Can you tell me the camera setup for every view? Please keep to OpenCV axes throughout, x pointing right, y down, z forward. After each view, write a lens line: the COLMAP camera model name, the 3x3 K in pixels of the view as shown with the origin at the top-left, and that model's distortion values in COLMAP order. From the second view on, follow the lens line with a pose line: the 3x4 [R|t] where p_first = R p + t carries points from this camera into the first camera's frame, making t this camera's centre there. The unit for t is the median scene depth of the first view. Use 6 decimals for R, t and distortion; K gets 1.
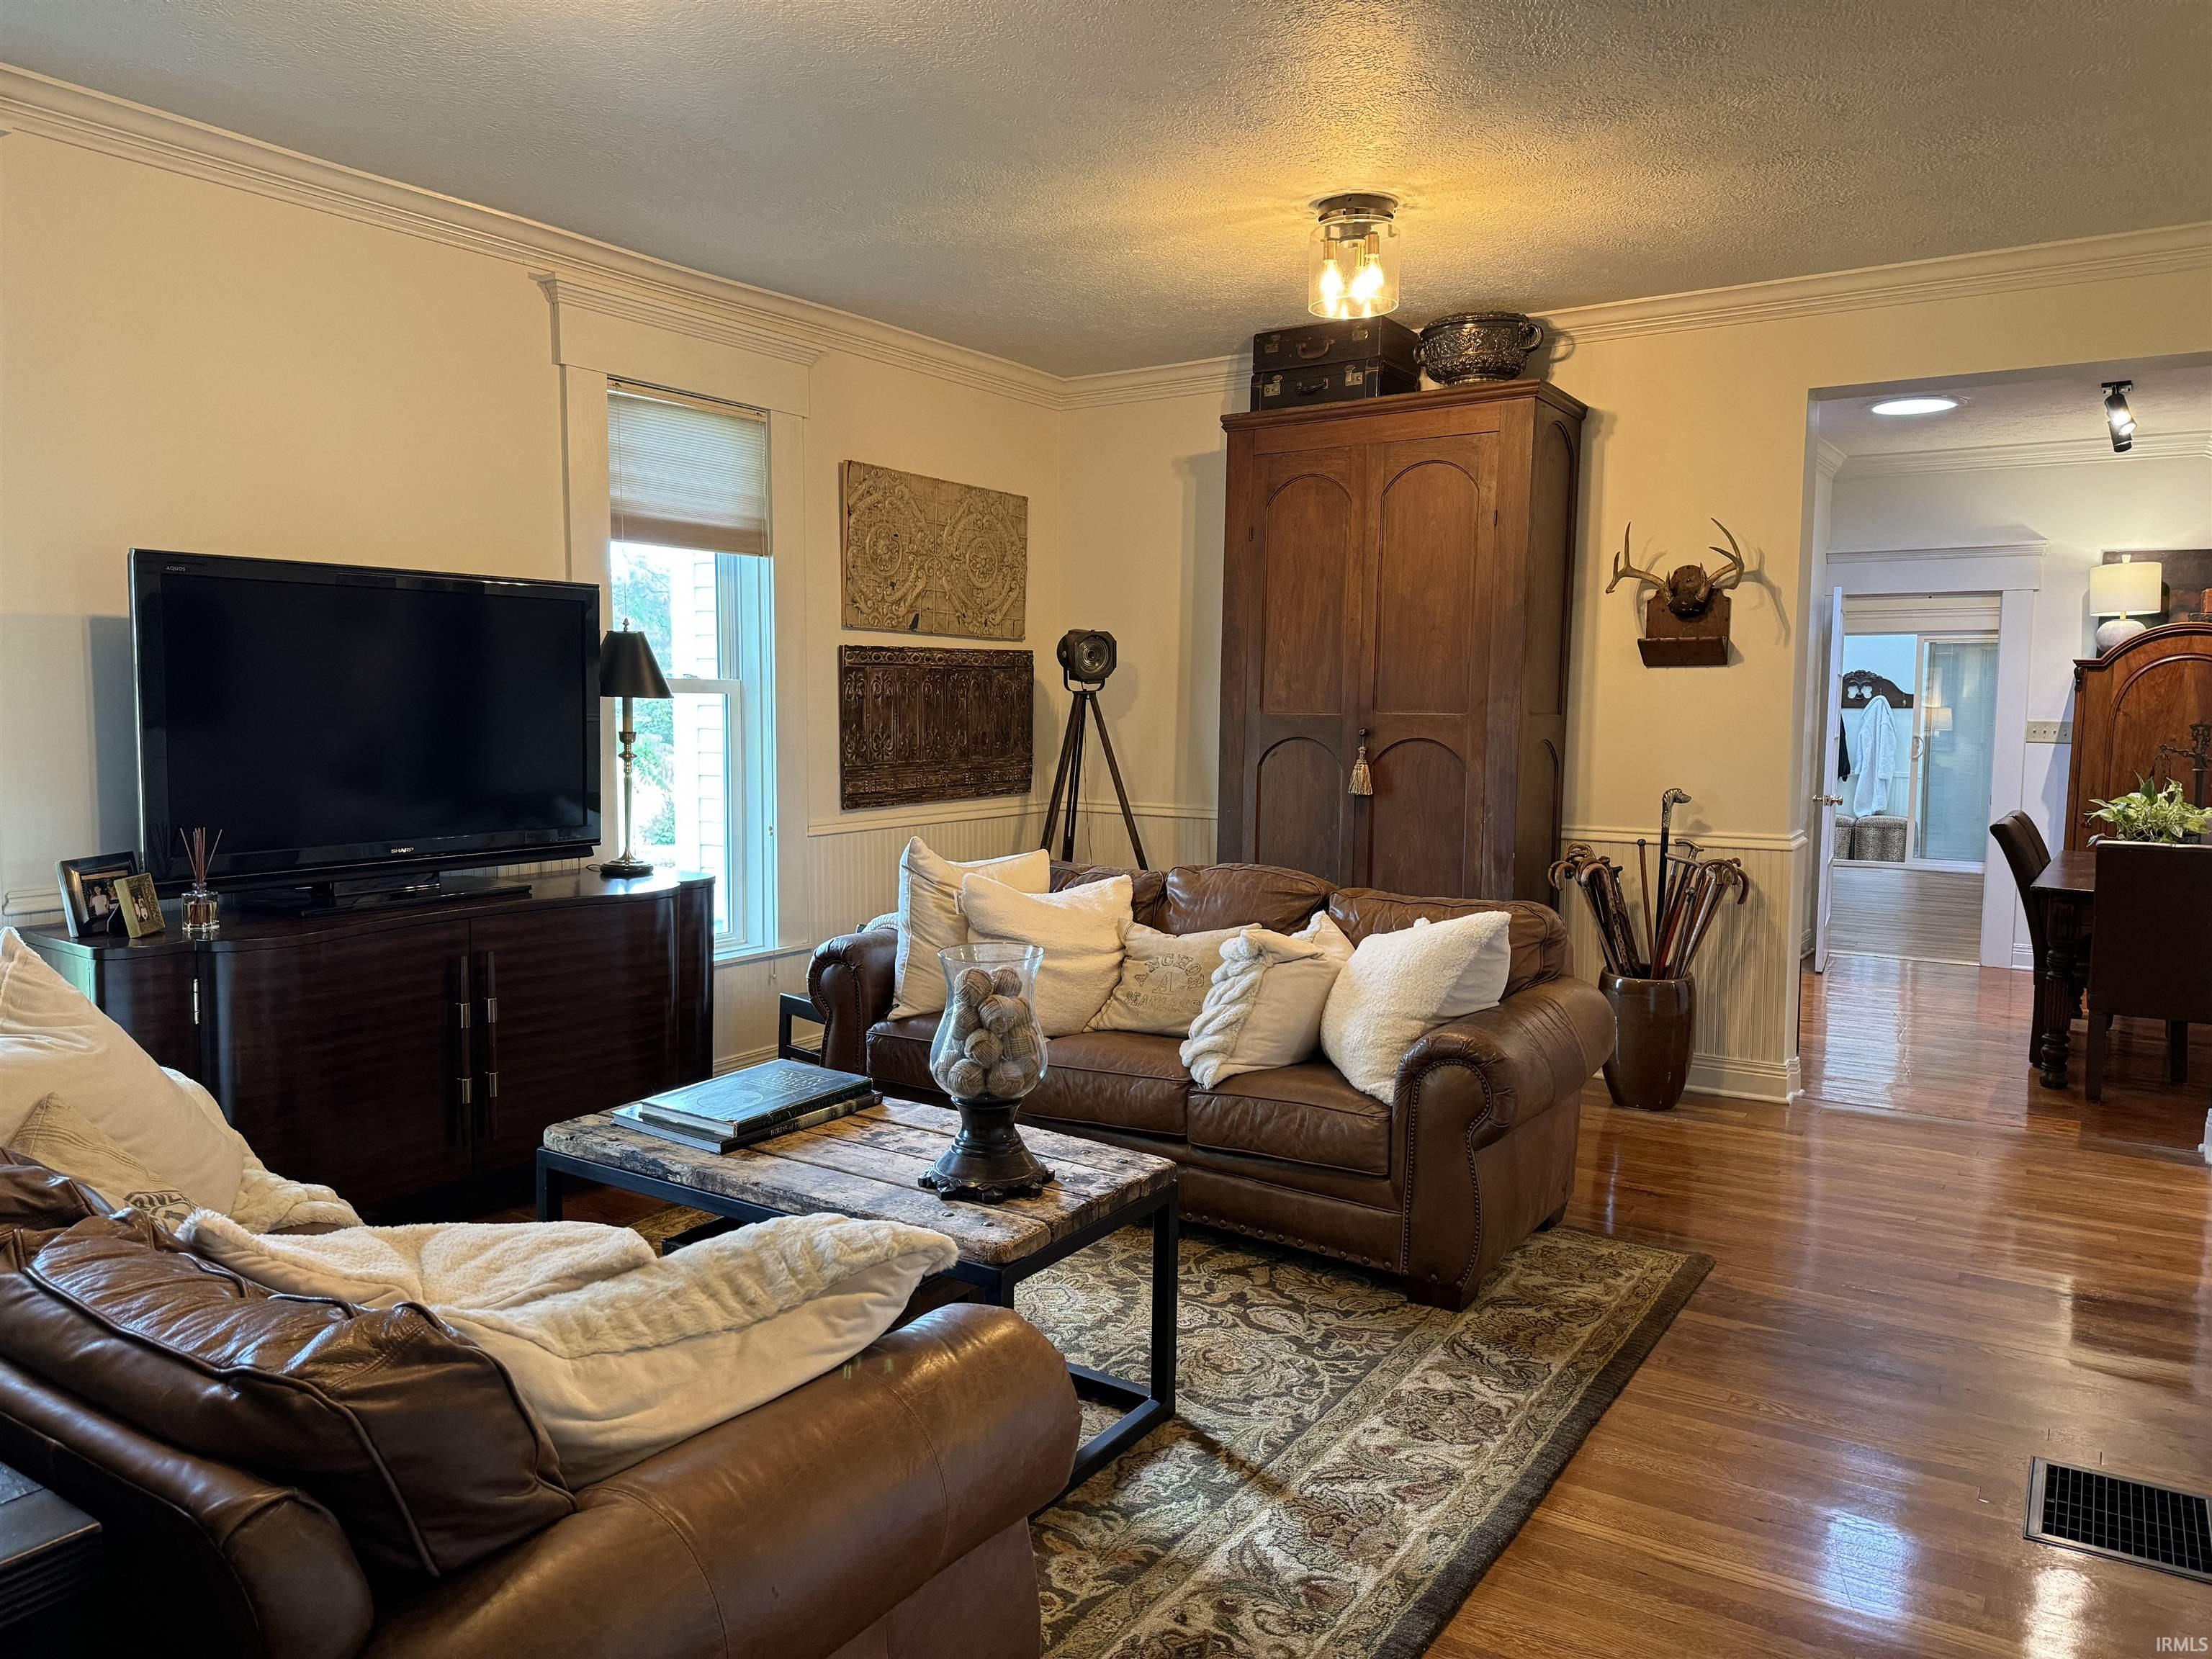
lens RADIAL K [[1570.3, 0, 1109.3], [0, 1570.3, 829.1], [0, 0, 1]] dist [0.091762, -0.071927]
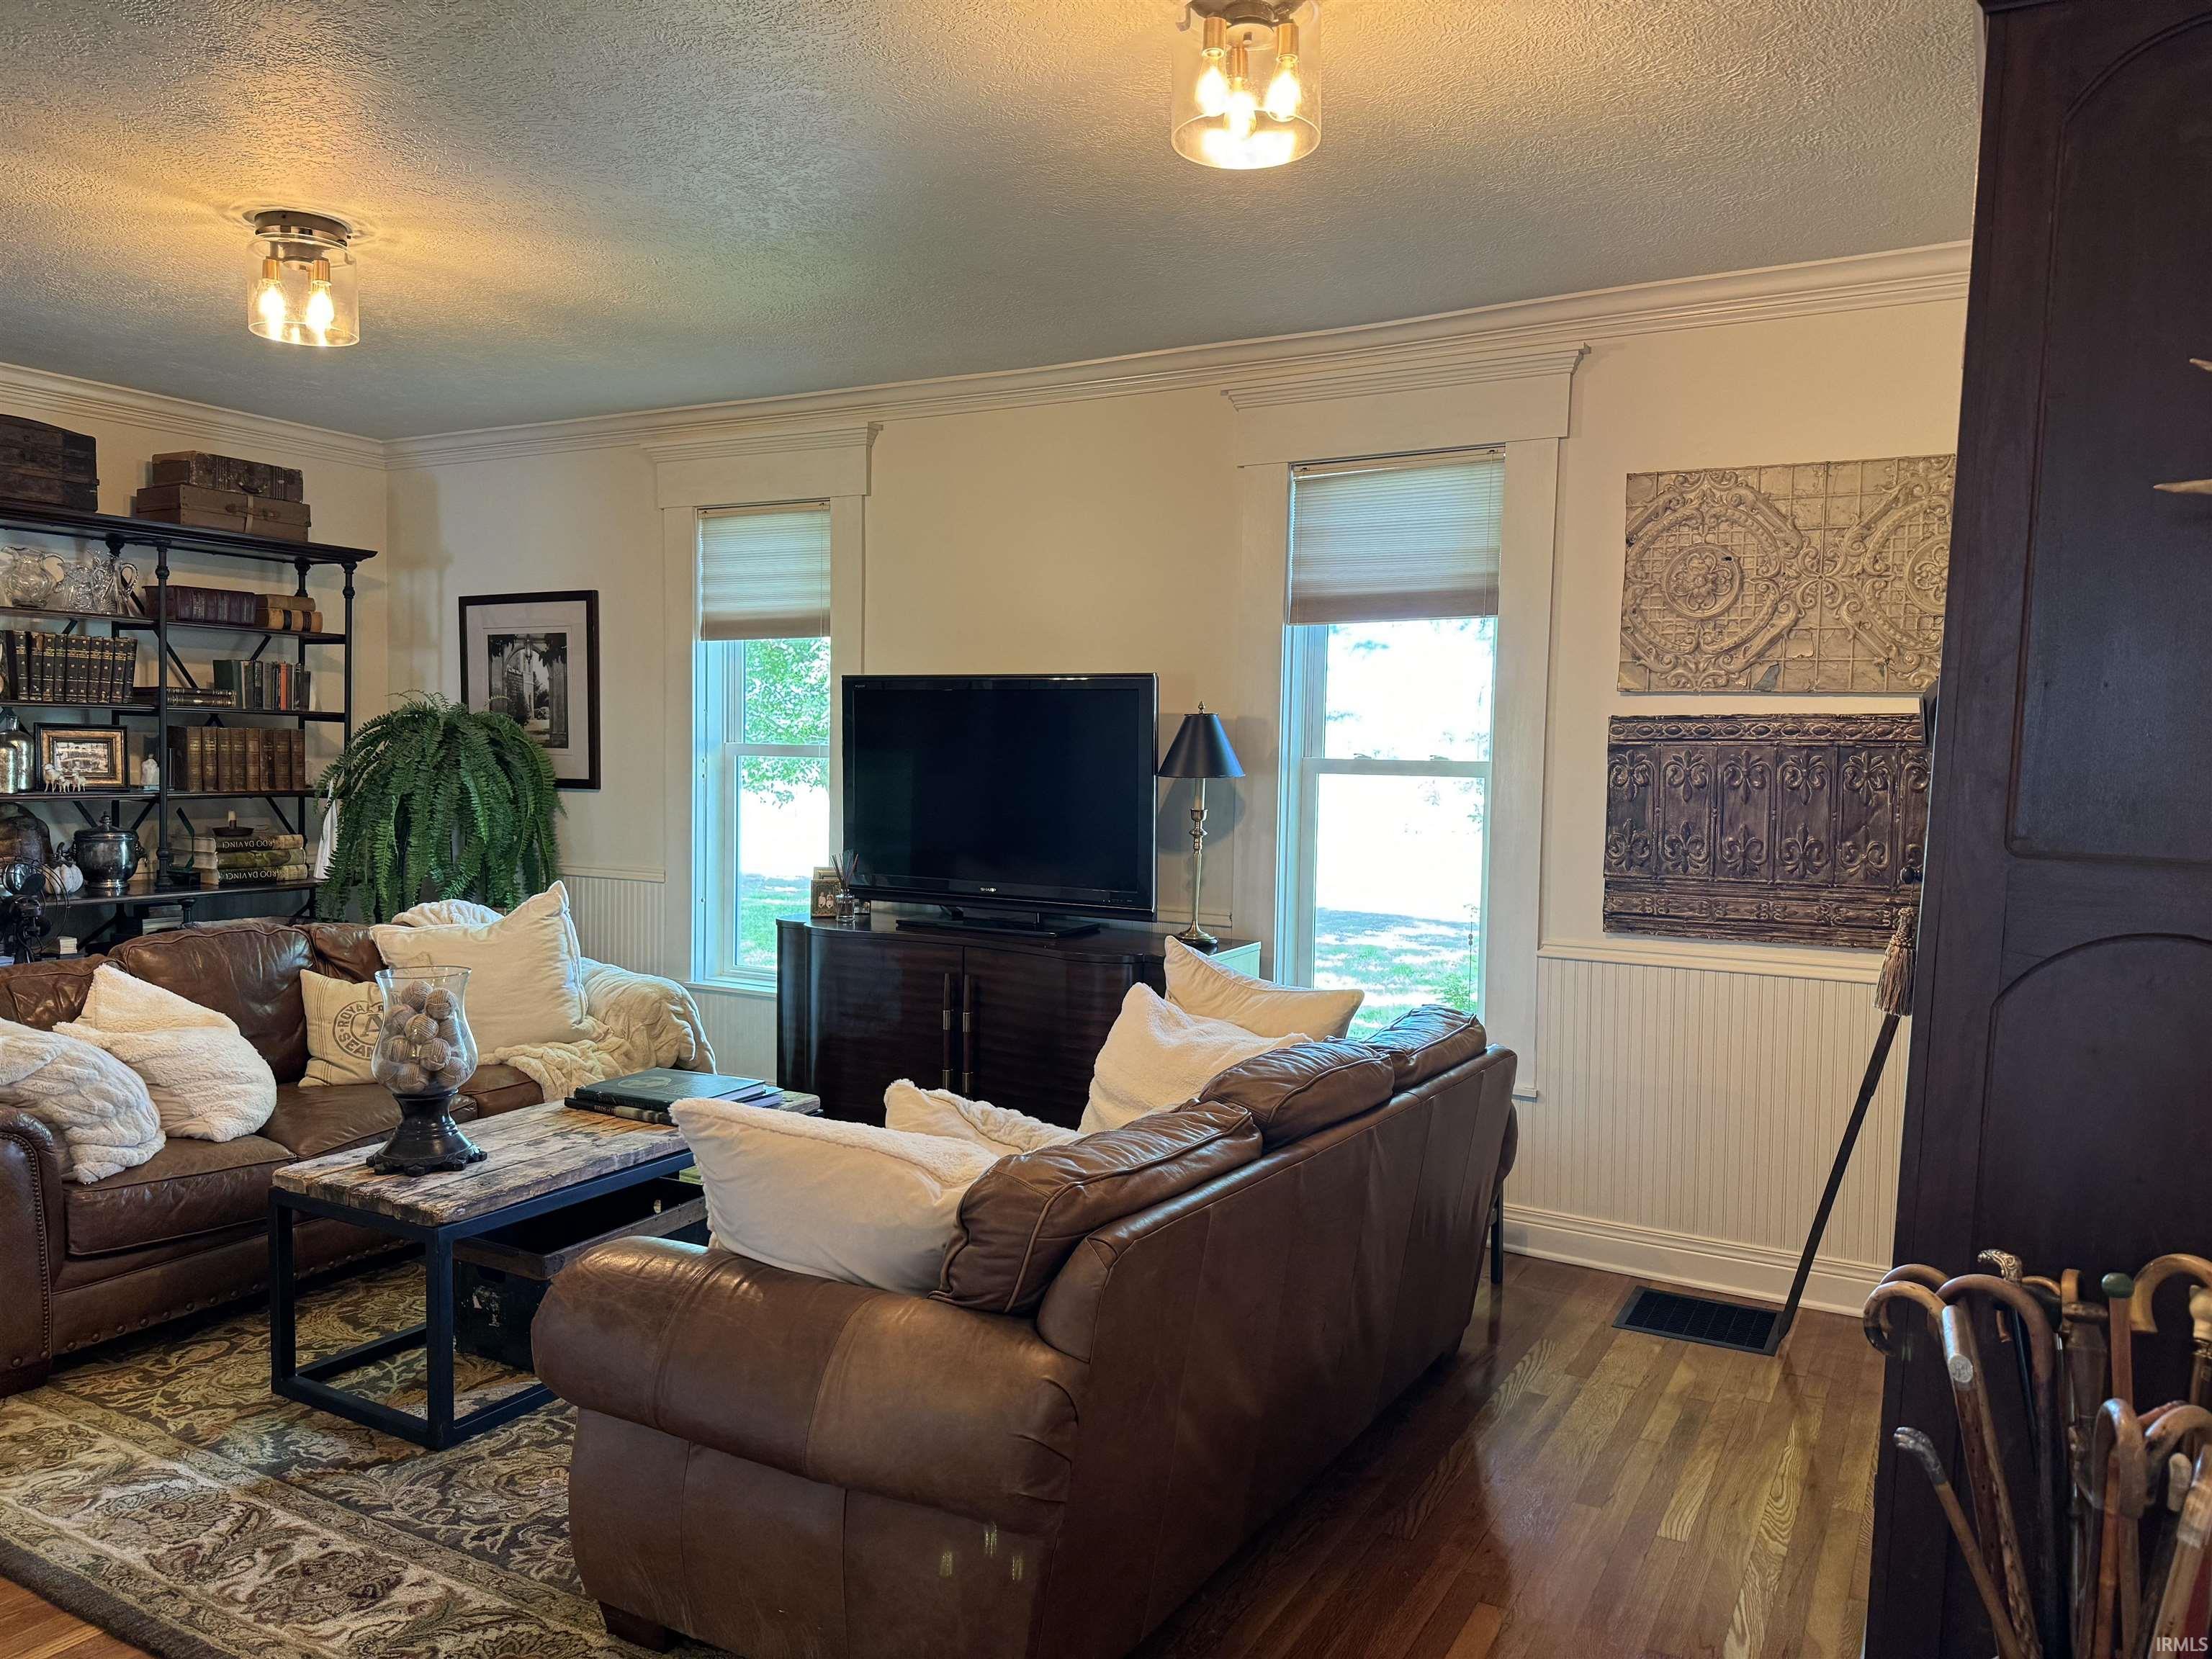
lens RADIAL K [[1570.3, 0, 1102.8], [0, 1570.3, 830.7], [0, 0, 1]] dist [0.091762, -0.071927]
pose [[0.036344, 0.049954, -0.998090, 0.693726], [-0.097142, 0.994197, 0.046222, -0.085590], [0.994607, 0.095276, 0.040986, 0.851454]]
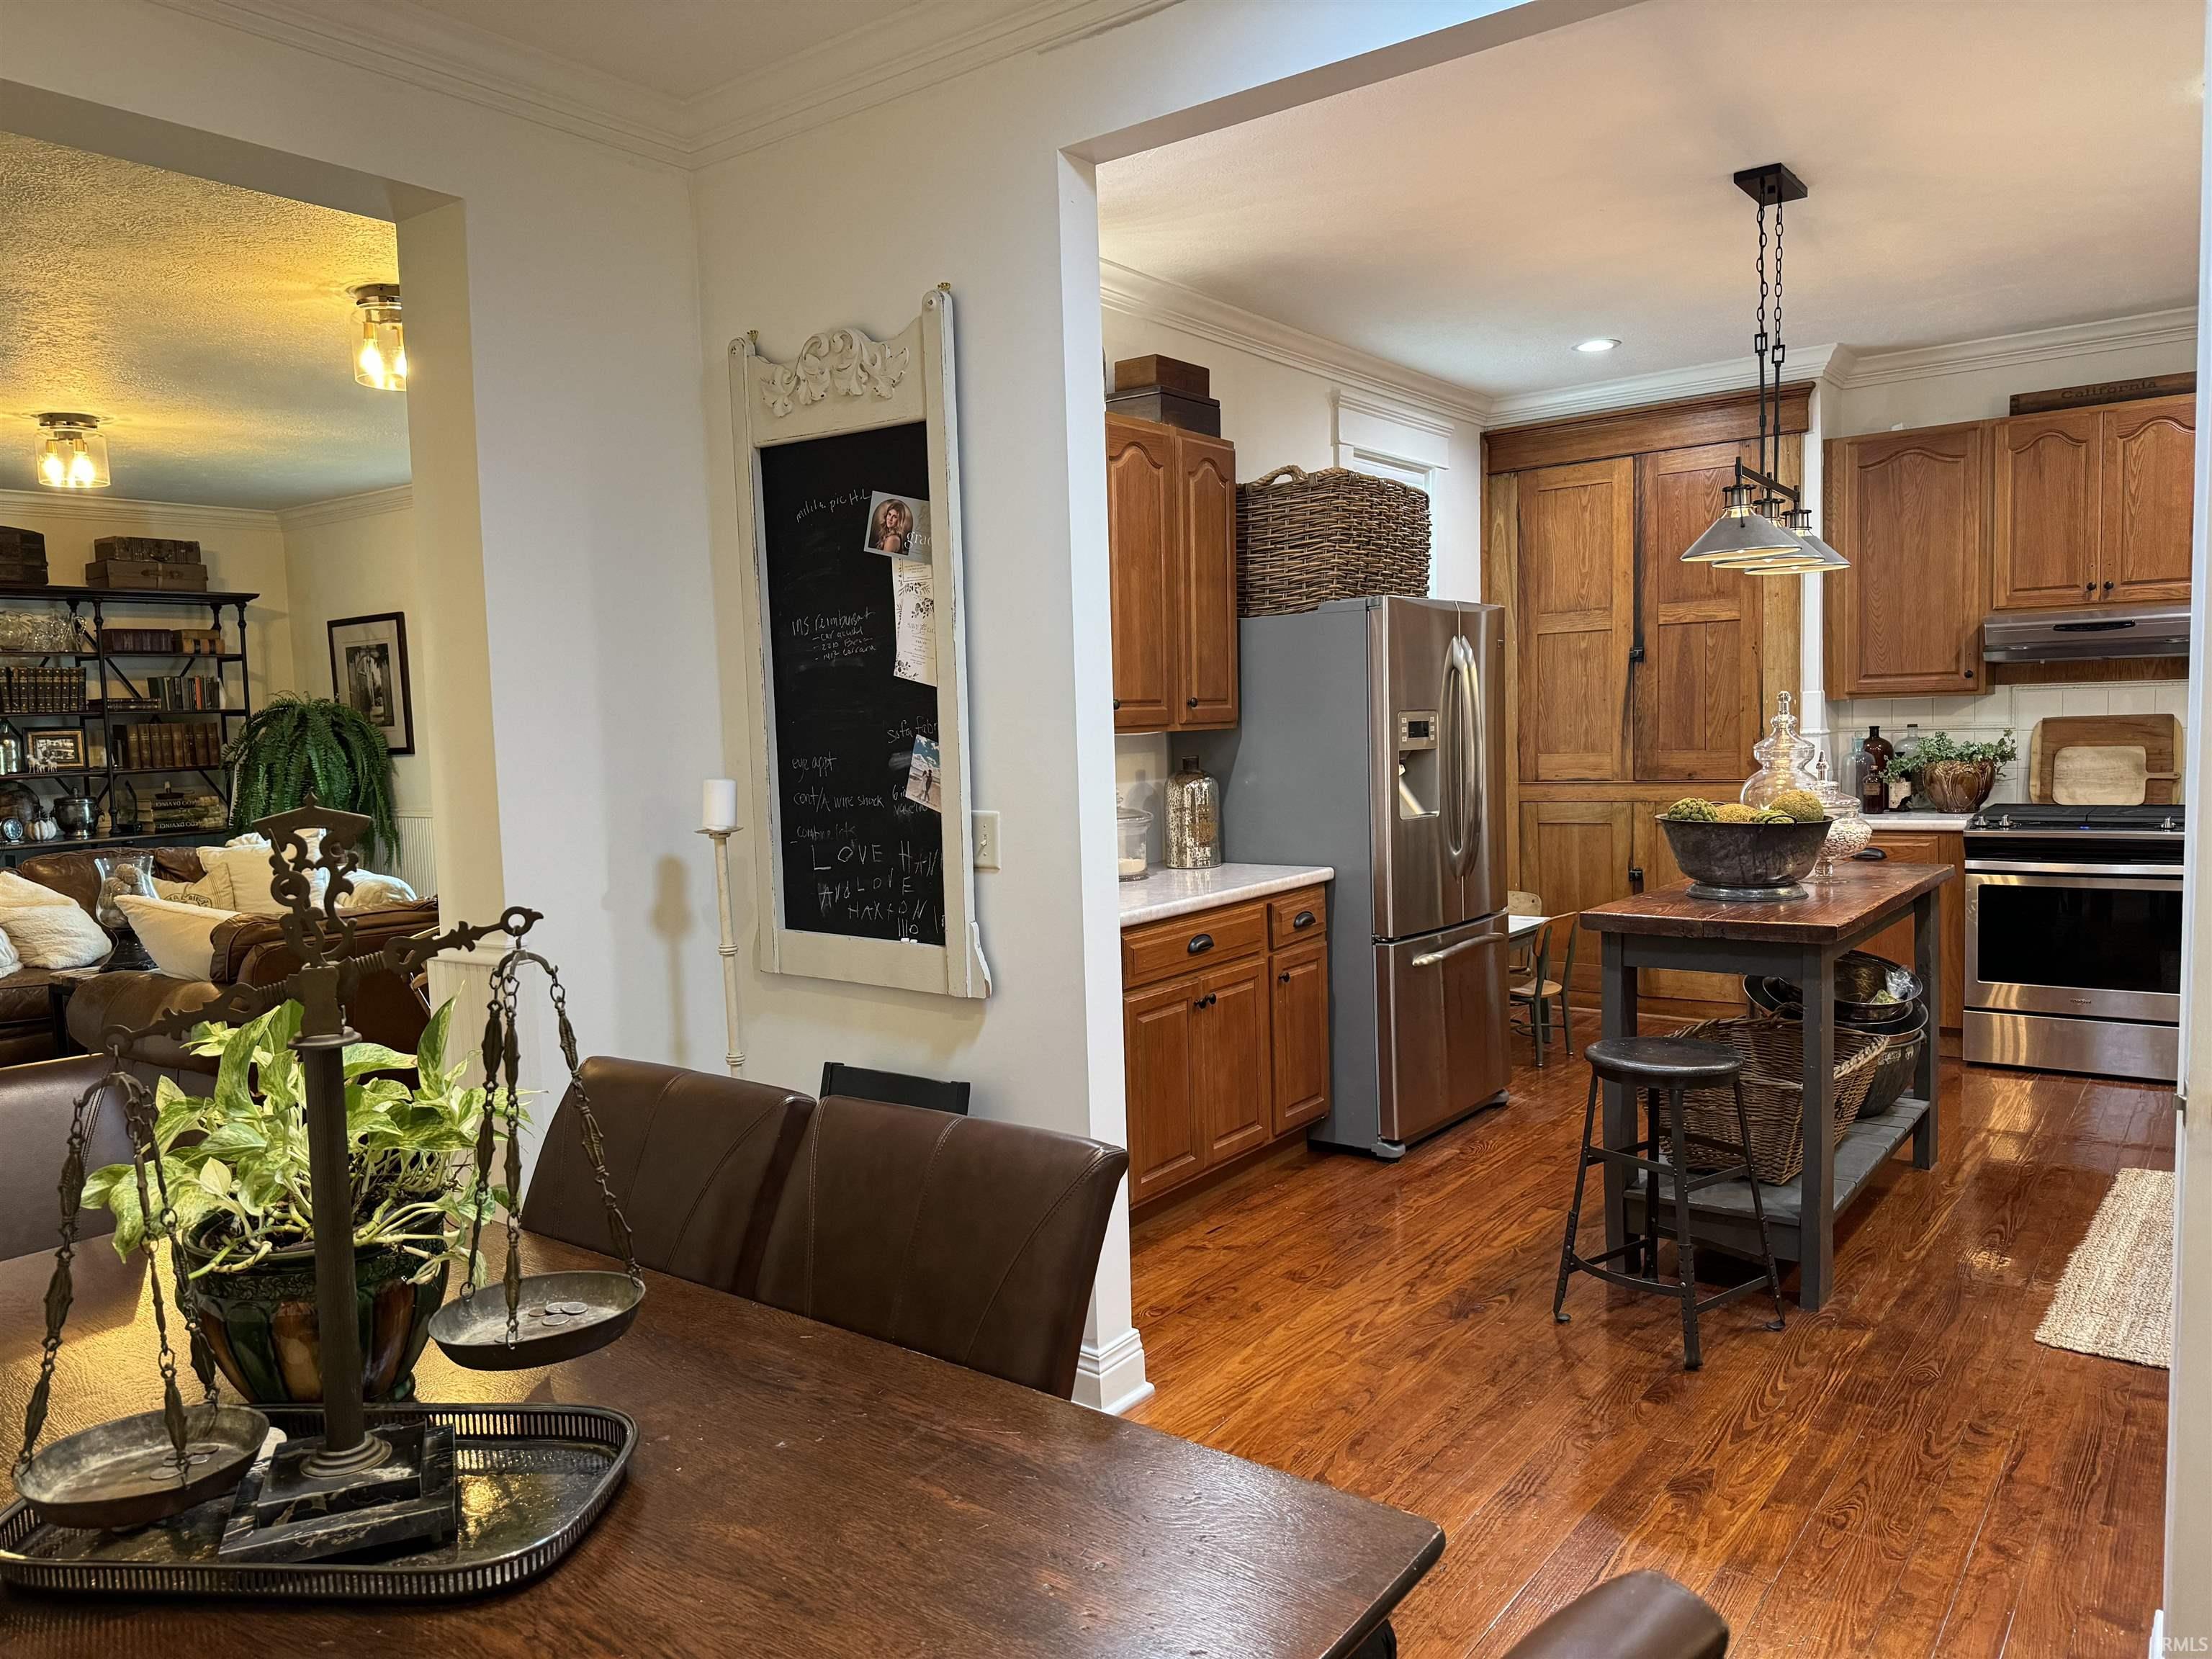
lens RADIAL K [[1570.3, 0, 1091.3], [0, 1570.3, 820.8], [0, 0, 1]] dist [0.091762, -0.071927]
pose [[-0.088569, 0.071143, -0.993526, 1.090936], [-0.042723, 0.996257, 0.075147, -0.111006], [0.995153, 0.049102, -0.085198, 1.368929]]
